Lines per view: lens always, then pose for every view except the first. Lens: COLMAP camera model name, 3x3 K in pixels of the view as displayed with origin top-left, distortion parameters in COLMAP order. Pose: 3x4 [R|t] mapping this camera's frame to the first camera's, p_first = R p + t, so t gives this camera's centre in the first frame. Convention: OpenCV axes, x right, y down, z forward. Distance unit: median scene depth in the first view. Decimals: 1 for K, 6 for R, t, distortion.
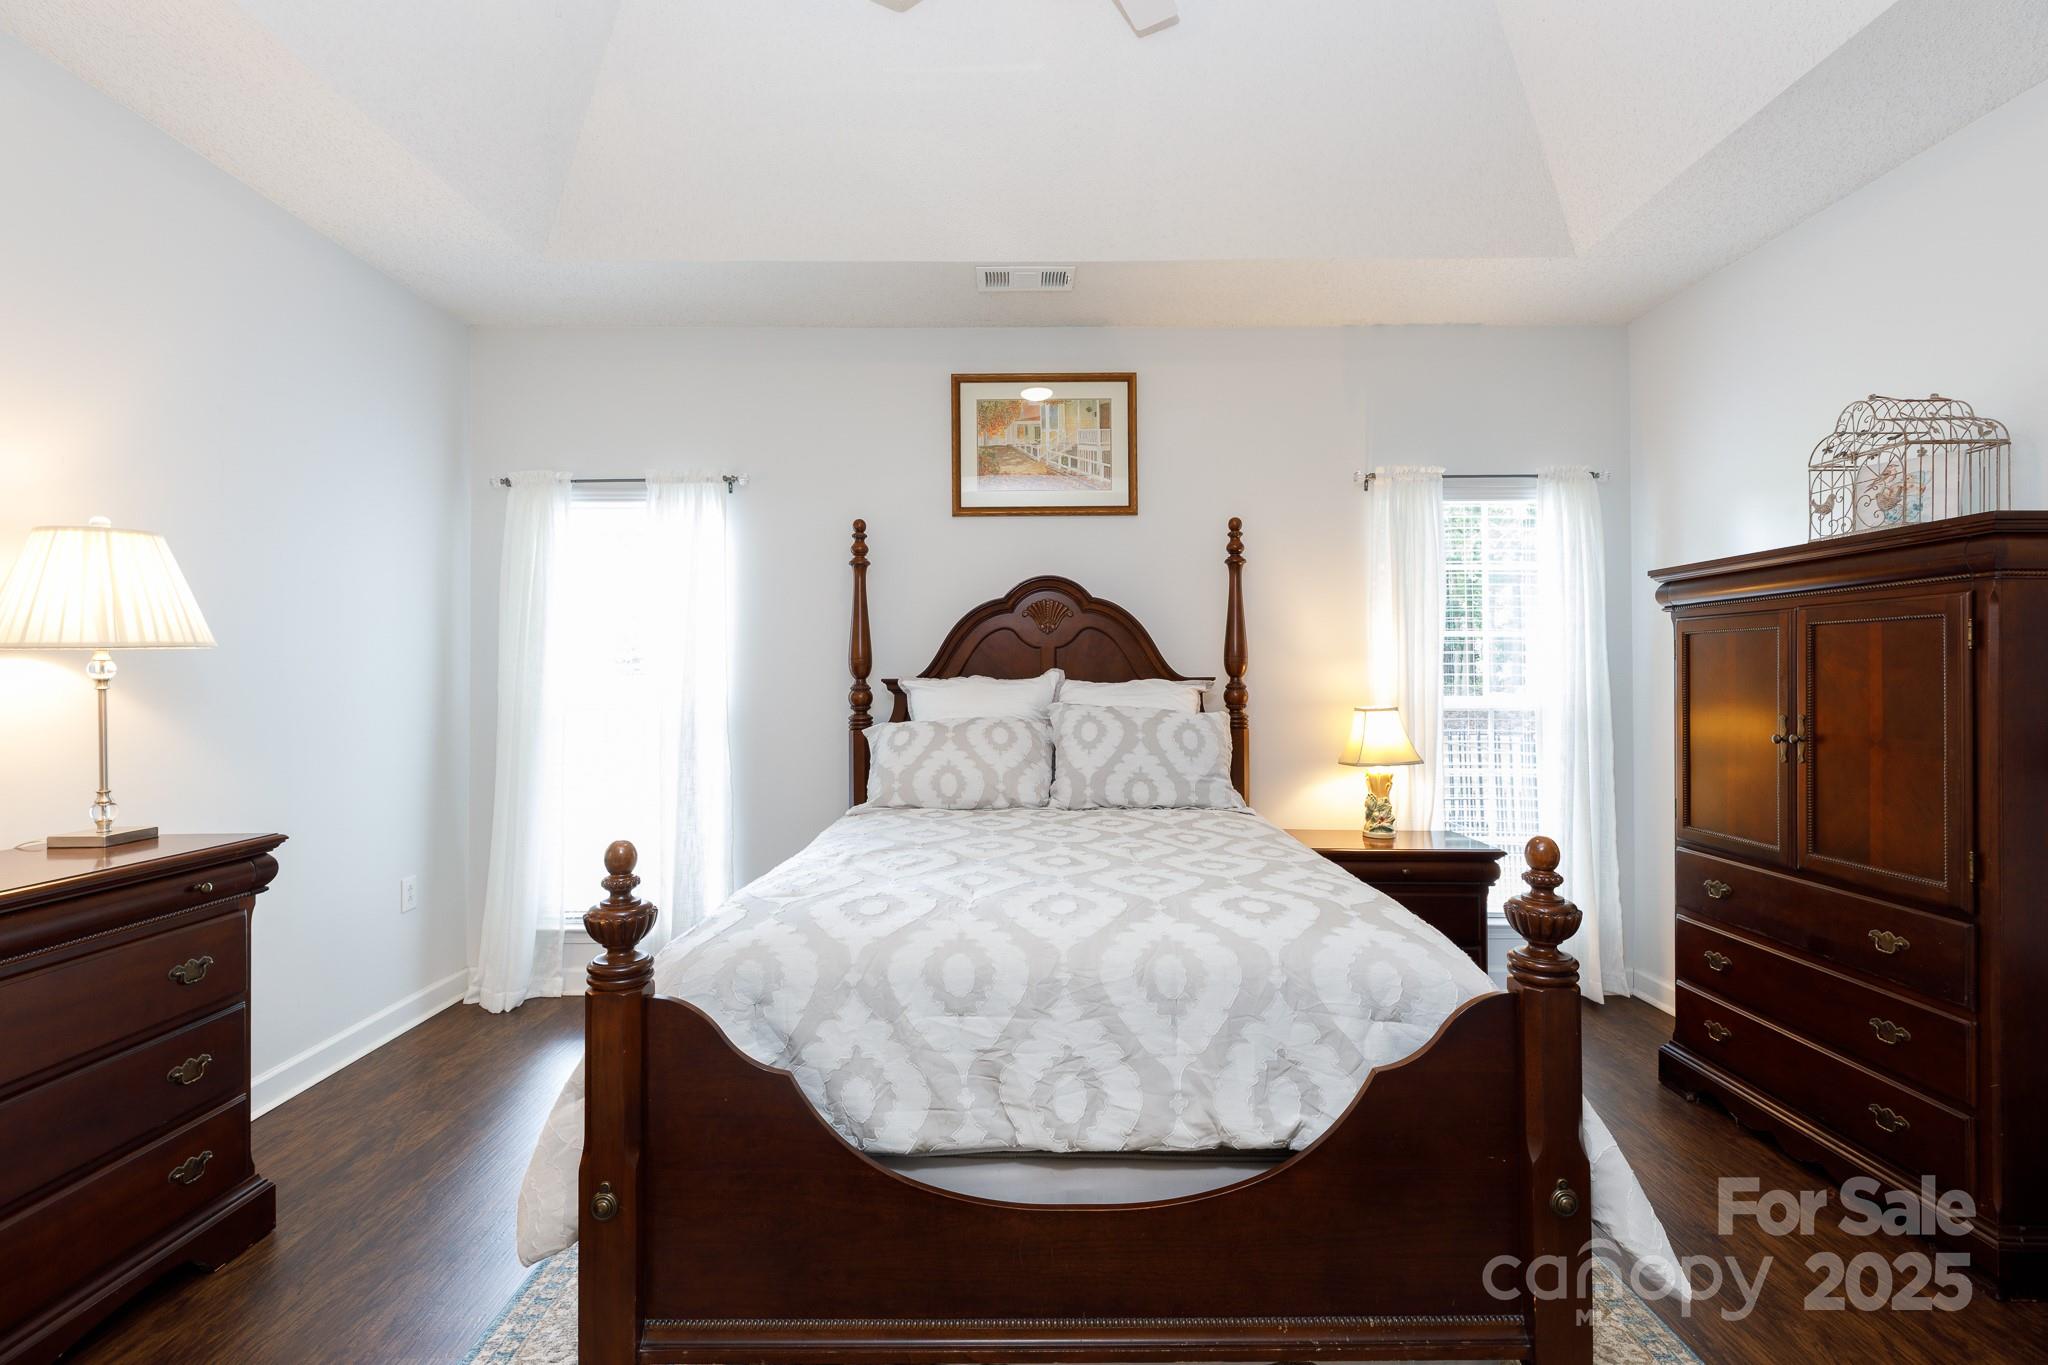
lens RADIAL K [[926.0, 0, 1026.1], [0, 926.0, 670.5], [0, 0, 1]] dist [0.006031, -0.001364]
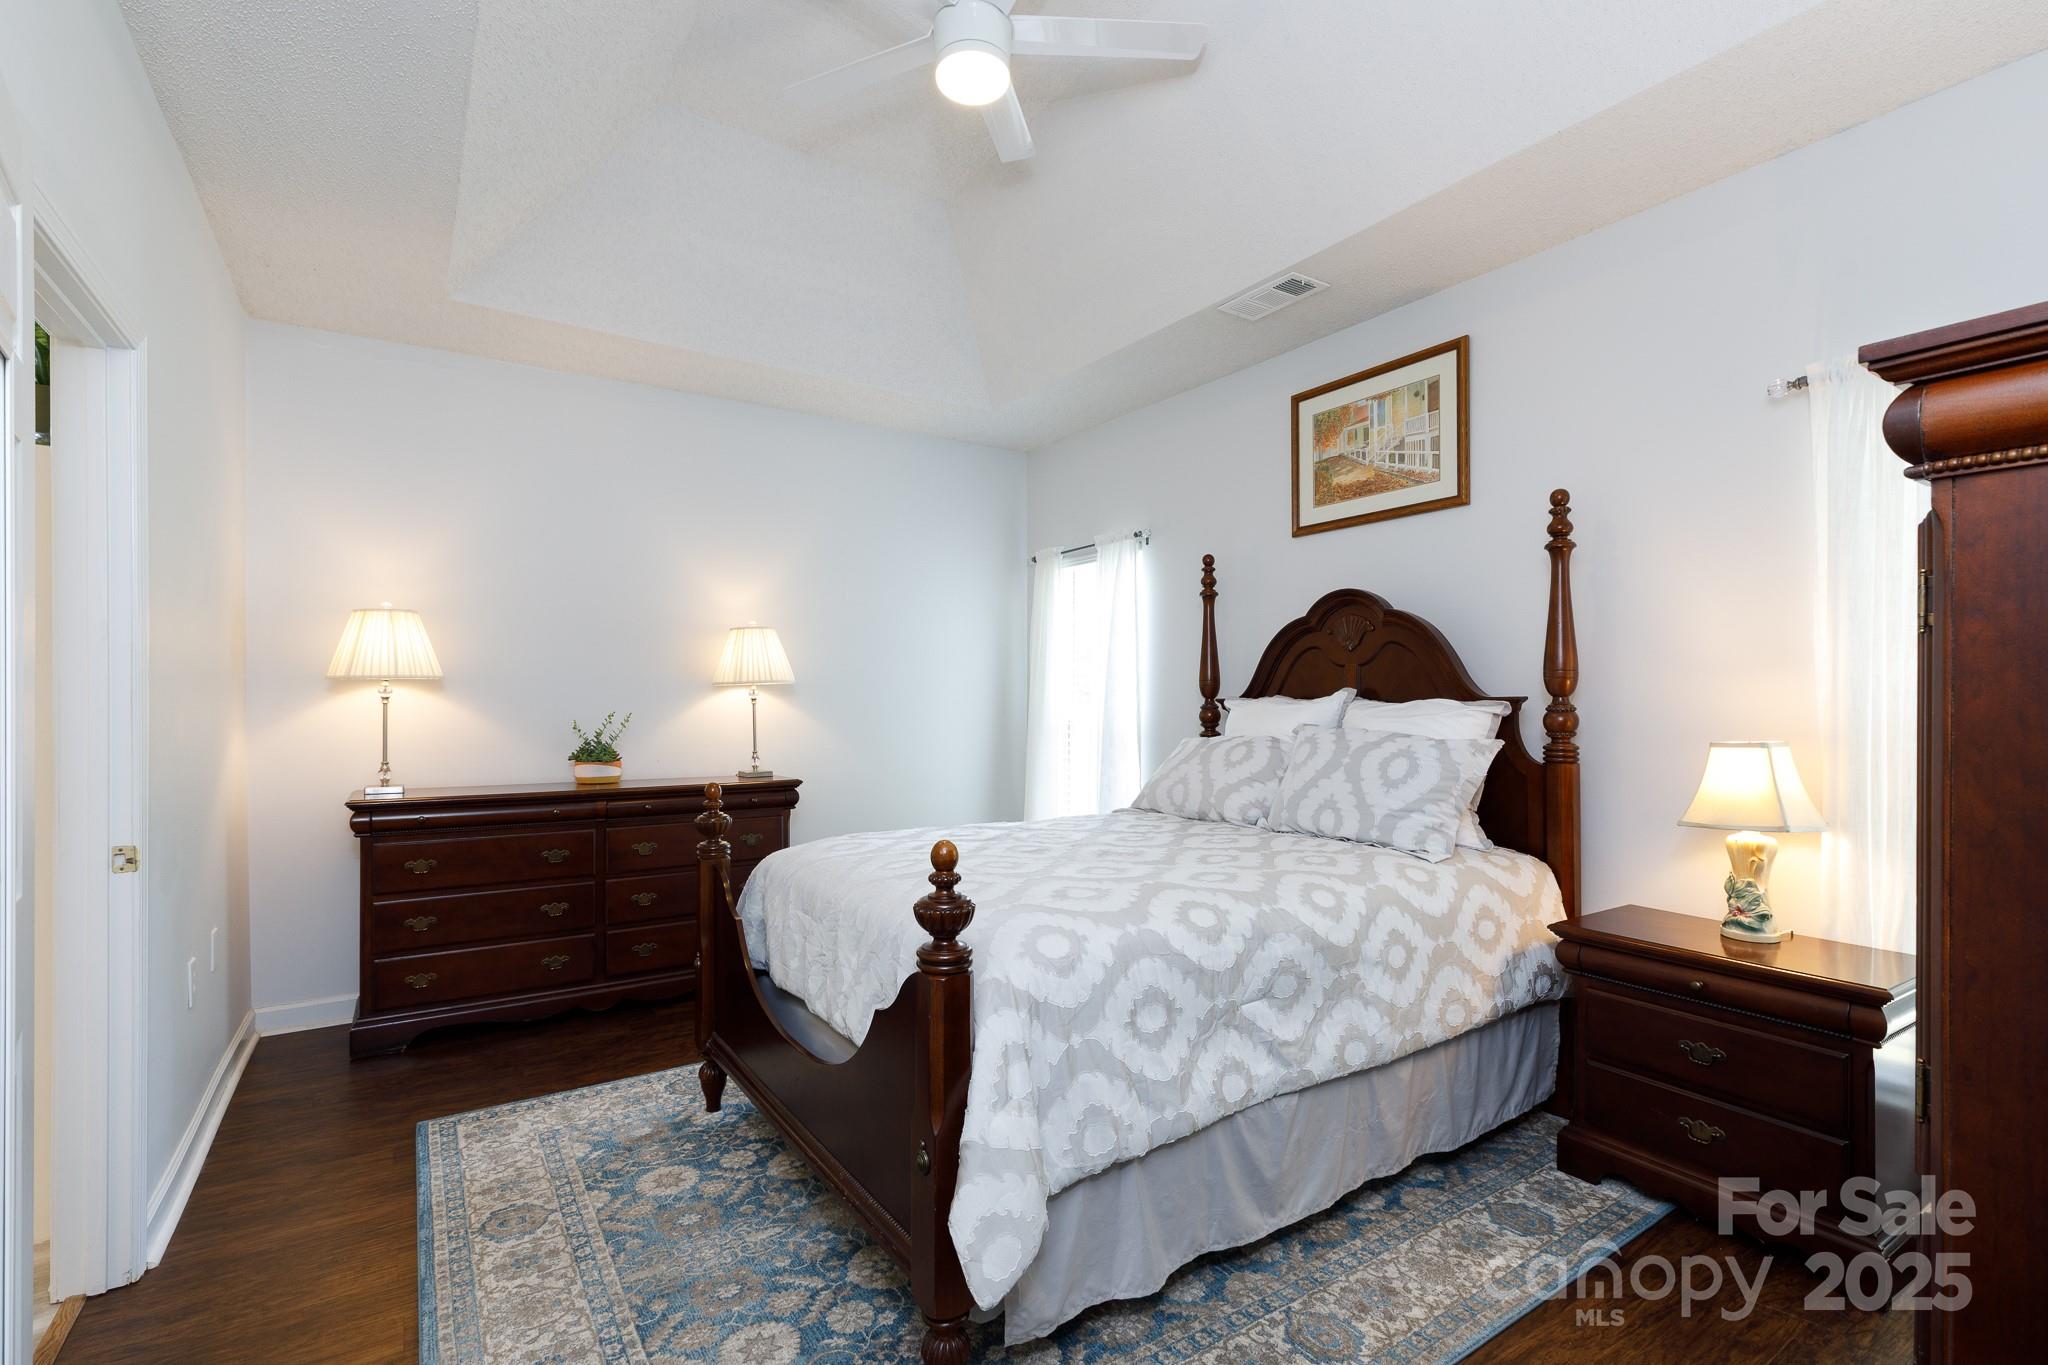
lens RADIAL K [[926.0, 0, 1020.5], [0, 926.0, 713.7], [0, 0, 1]] dist [0.006031, -0.001364]
pose [[0.555817, 0.015175, -0.831166, 0.623196], [0.007161, 0.999709, 0.023041, 0.000148], [0.831274, -0.018759, 0.555546, 0.195839]]
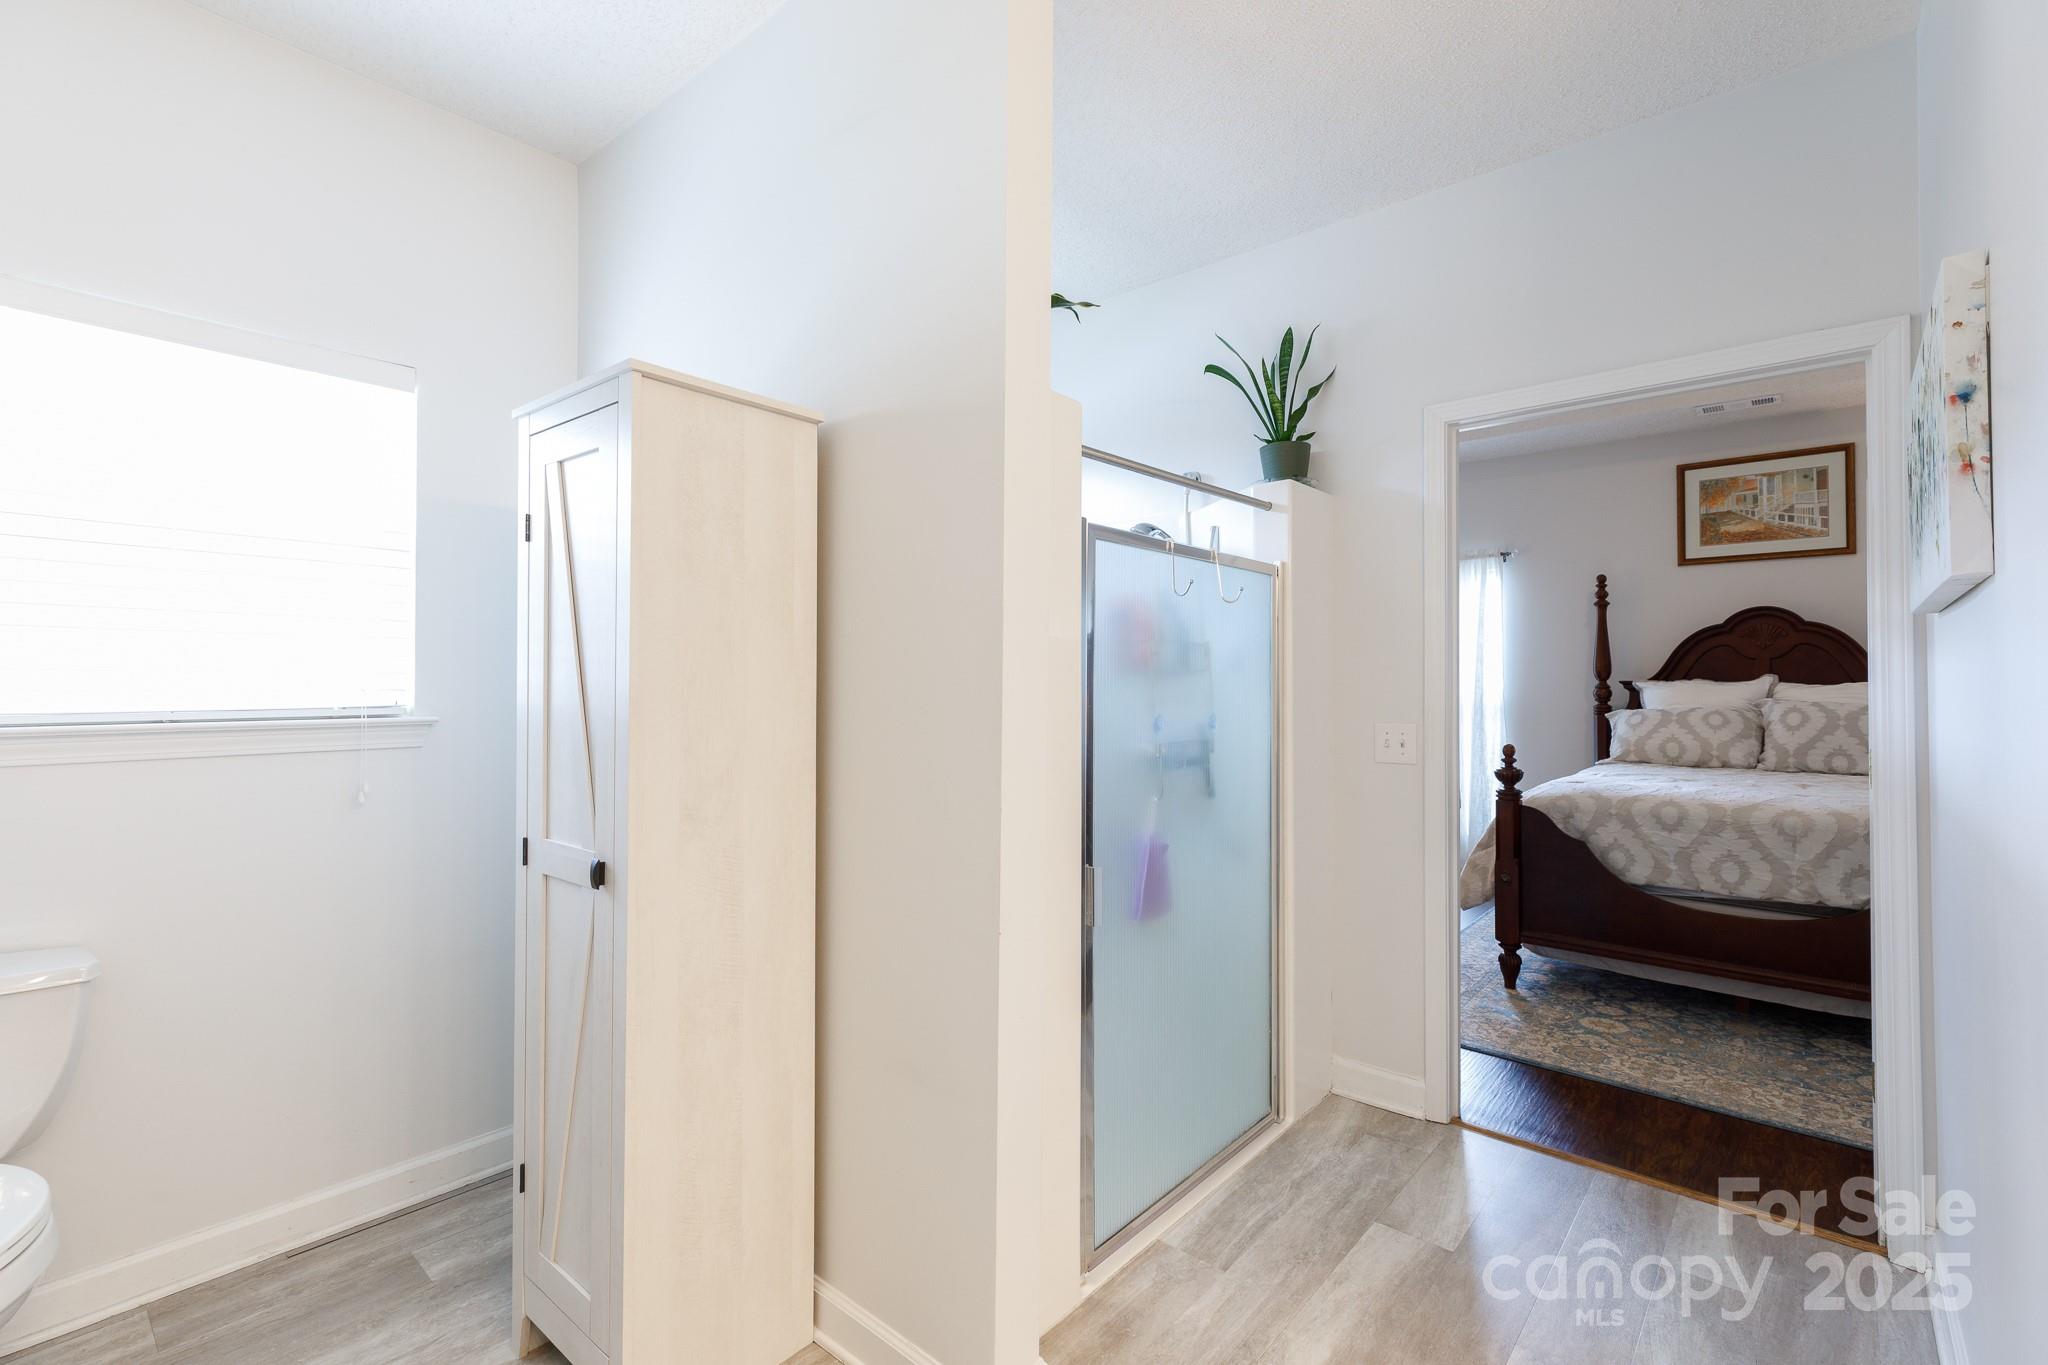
lens RADIAL K [[926.0, 0, 1012.2], [0, 926.0, 668.5], [0, 0, 1]] dist [0.006031, -0.001364]
pose [[0.751716, -0.002037, -0.659484, 0.094396], [0.002587, 0.999997, -0.000139, -0.012790], [0.659482, -0.001602, 0.751718, -0.764603]]
